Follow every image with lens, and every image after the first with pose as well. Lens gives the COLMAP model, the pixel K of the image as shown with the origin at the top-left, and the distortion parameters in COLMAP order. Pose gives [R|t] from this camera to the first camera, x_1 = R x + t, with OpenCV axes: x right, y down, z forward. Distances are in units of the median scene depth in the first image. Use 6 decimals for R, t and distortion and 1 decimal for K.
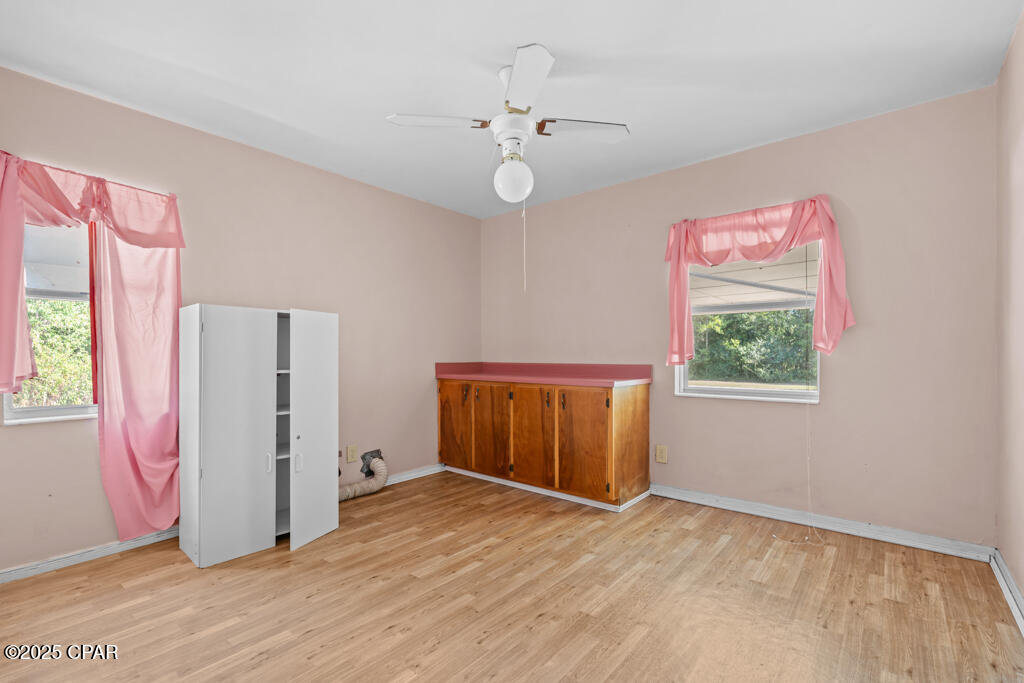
lens RADIAL K [[449.6, 0, 510.1], [0, 449.6, 348.4], [0, 0, 1]] dist [-0.002926, 0.000079]
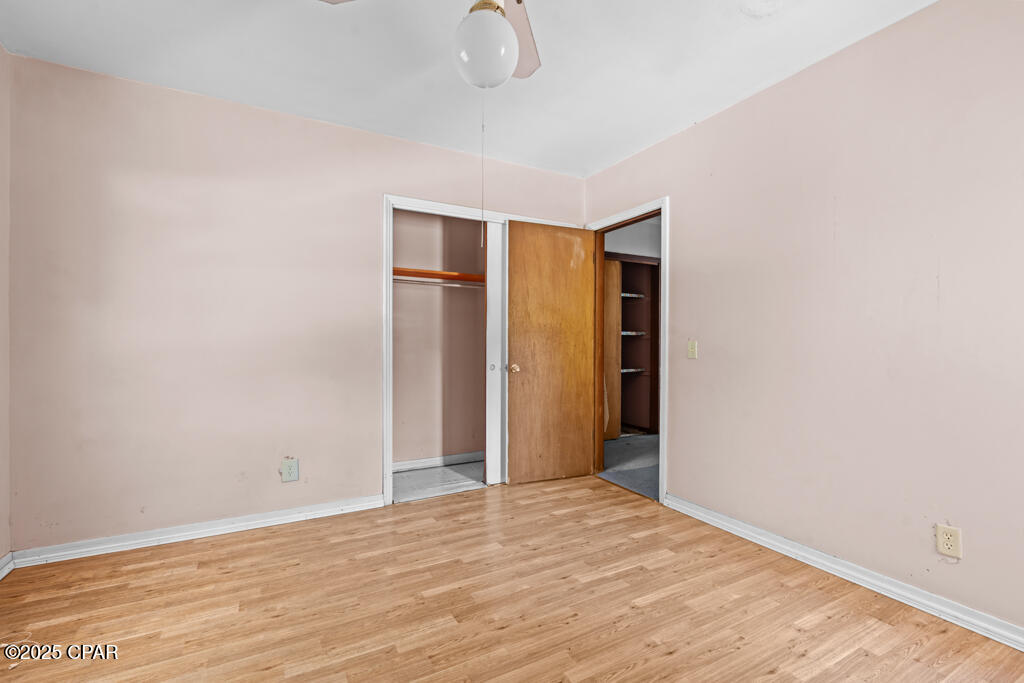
lens RADIAL K [[449.6, 0, 512.5], [0, 449.6, 346.1], [0, 0, 1]] dist [-0.002926, 0.000079]
pose [[-0.930263, 0.000365, 0.366893, -0.281567], [-0.003126, 0.999955, -0.008919, 0.027454], [-0.366880, -0.009444, -0.930220, 1.808693]]
